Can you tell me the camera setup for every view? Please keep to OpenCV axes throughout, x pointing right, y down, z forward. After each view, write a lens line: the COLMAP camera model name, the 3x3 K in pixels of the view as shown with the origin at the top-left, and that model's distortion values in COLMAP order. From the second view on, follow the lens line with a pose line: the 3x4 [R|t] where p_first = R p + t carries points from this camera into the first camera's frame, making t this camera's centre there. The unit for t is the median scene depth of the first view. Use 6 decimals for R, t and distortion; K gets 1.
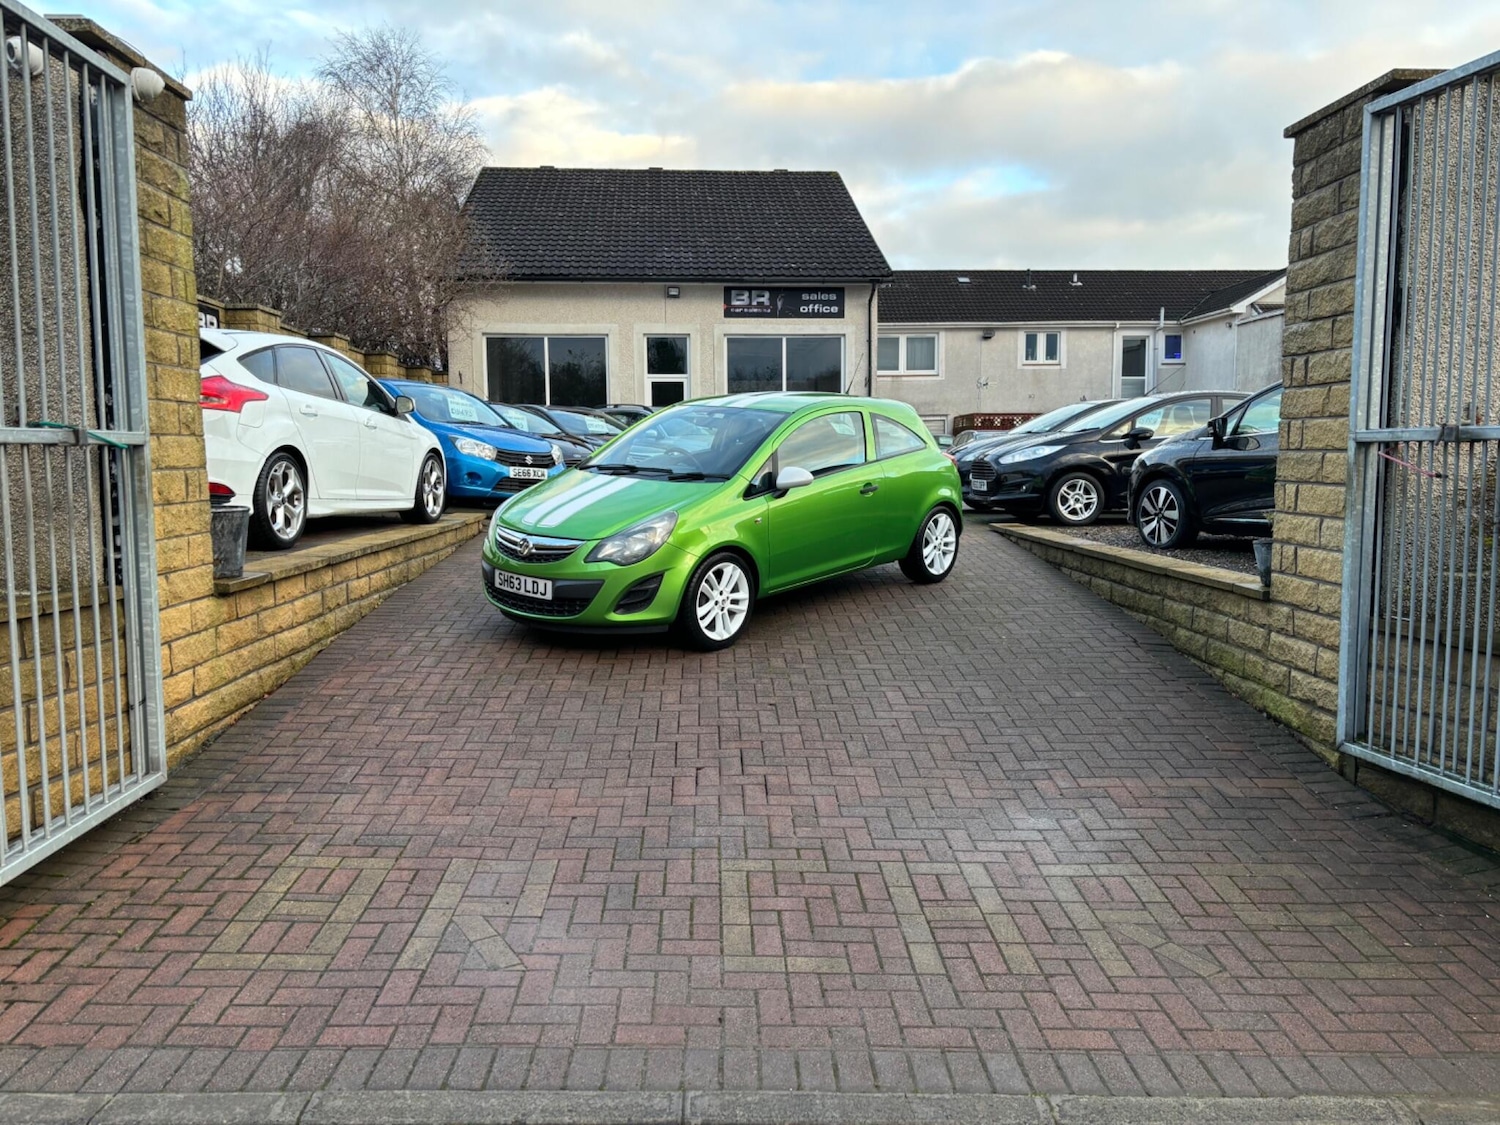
lens RADIAL K [[1121.2, 0, 755.4], [0, 1121.2, 559.8], [0, 0, 1]] dist [0.165164, -0.427651]
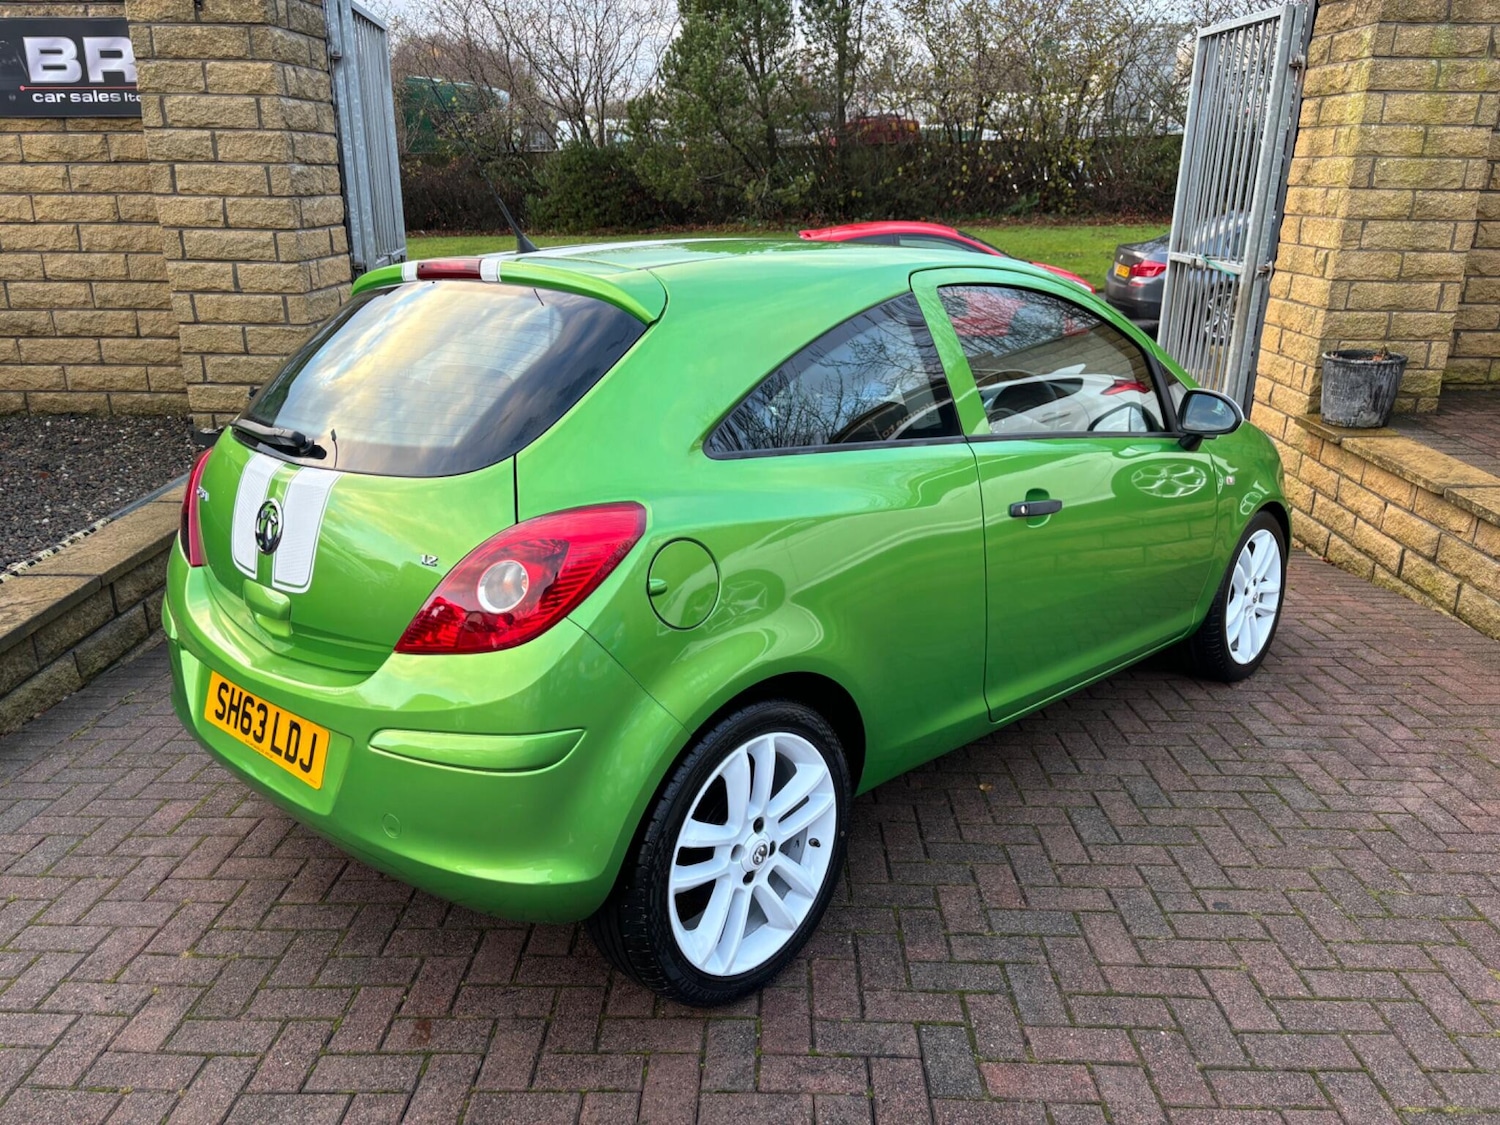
lens RADIAL K [[1132.7, 0, 738.4], [0, 1132.7, 554.1], [0, 0, 1]] dist [0.059676, -0.070795]
pose [[-0.997839, -0.023974, 0.061181, 0.003701], [0.003383, 0.911089, 0.412197, -0.086355], [-0.065623, 0.411513, -0.909038, 0.568760]]
